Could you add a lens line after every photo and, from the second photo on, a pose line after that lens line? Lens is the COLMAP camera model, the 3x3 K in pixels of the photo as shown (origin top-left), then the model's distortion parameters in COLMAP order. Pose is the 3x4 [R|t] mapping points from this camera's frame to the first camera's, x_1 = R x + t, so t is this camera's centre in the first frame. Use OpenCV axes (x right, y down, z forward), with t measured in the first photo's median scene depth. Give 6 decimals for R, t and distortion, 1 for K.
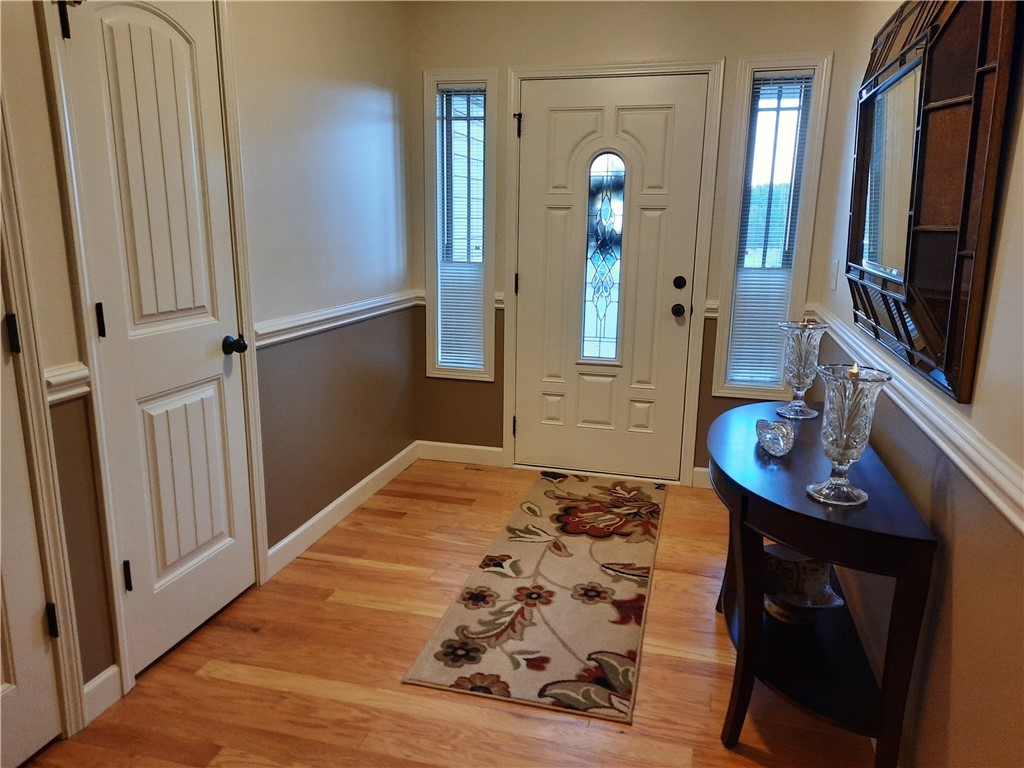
lens RADIAL K [[755.7, 0, 517.9], [0, 755.7, 381.0], [0, 0, 1]] dist [0.064240, -0.025113]
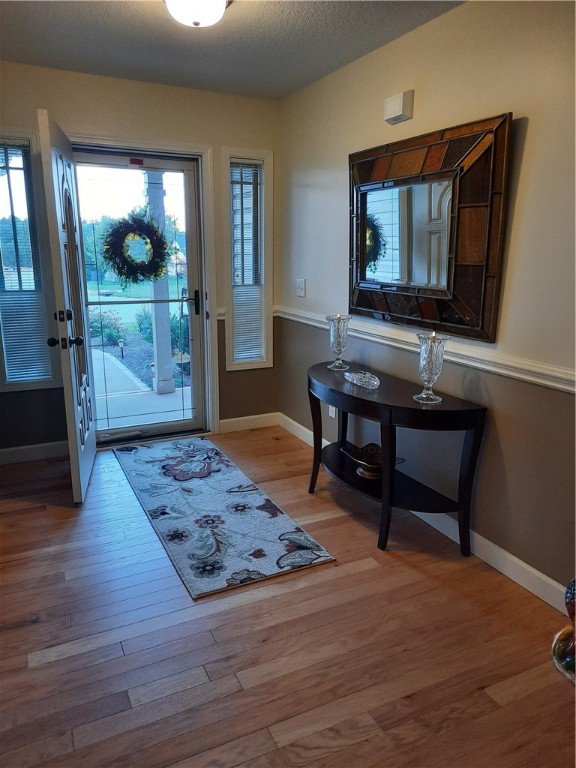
lens RADIAL K [[566.8, 0, 295.5], [0, 566.8, 384.4], [0, 0, 1]] dist [0.064240, -0.025113]
pose [[0.748861, -0.163606, 0.642216, -0.498615], [0.144124, 0.986061, 0.083145, -0.038639], [-0.646866, 0.030295, 0.762001, 0.065859]]
